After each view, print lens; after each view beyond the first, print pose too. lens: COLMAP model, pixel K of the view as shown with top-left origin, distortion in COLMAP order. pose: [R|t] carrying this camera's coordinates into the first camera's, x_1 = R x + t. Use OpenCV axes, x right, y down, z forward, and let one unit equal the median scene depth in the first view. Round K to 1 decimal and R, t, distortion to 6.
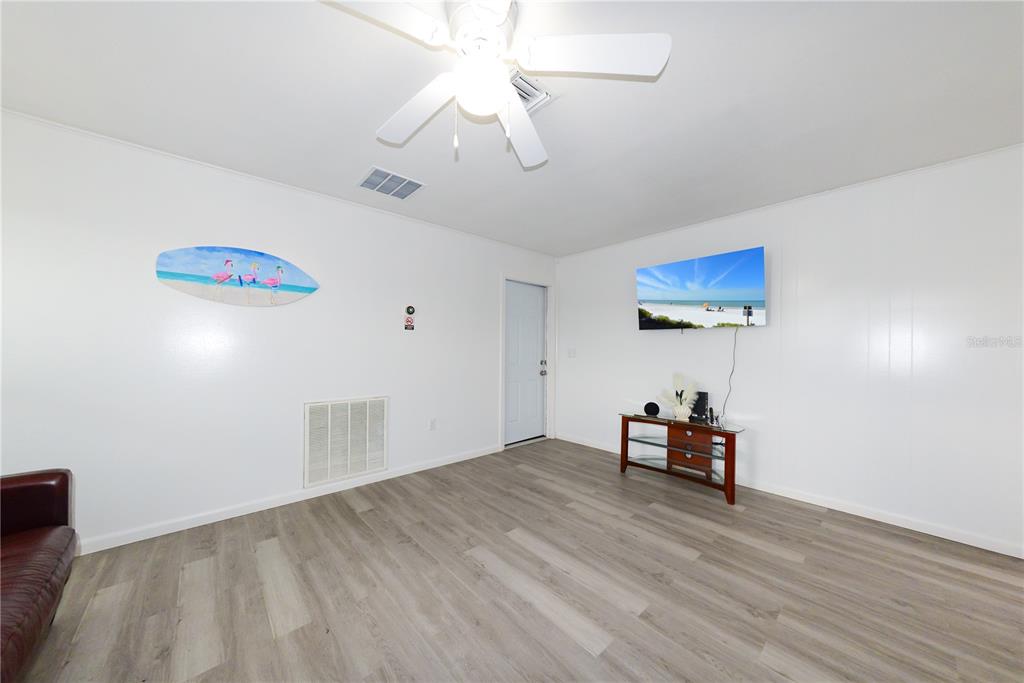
lens RADIAL K [[346.6, 0, 493.0], [0, 346.6, 344.6], [0, 0, 1]] dist [0.001927, 0.000139]
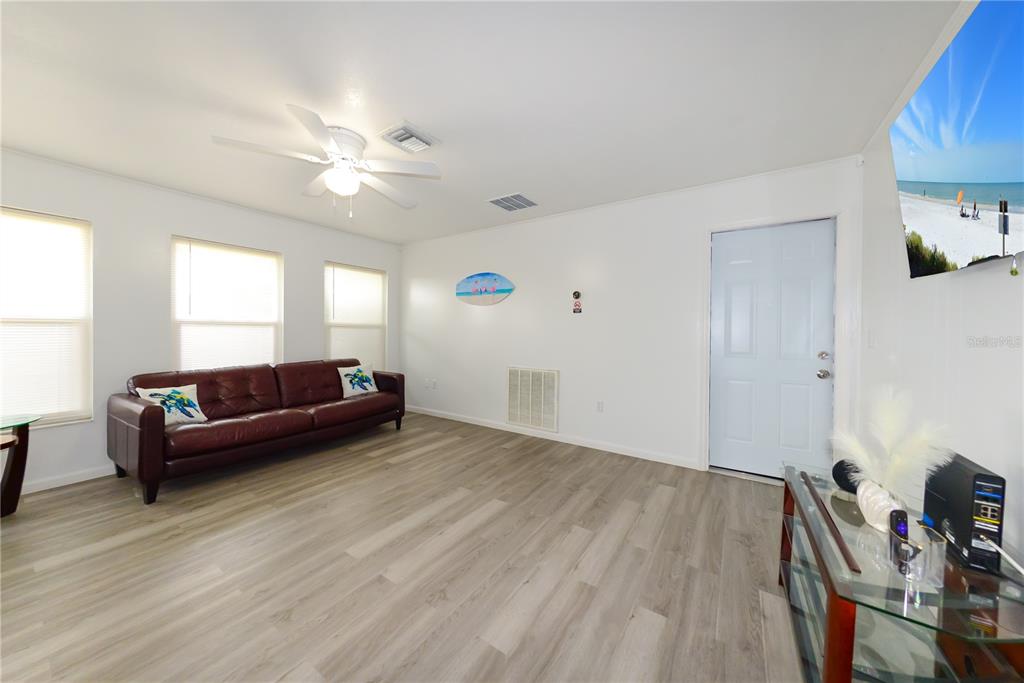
lens RADIAL K [[331.0, 0, 509.2], [0, 331.0, 329.7], [0, 0, 1]] dist [0.001024, 0.000053]
pose [[0.289870, -0.008262, -0.957030, 0.899475], [0.005460, 0.999961, -0.006979, 0.020334], [0.957051, -0.003202, 0.289903, 0.642211]]
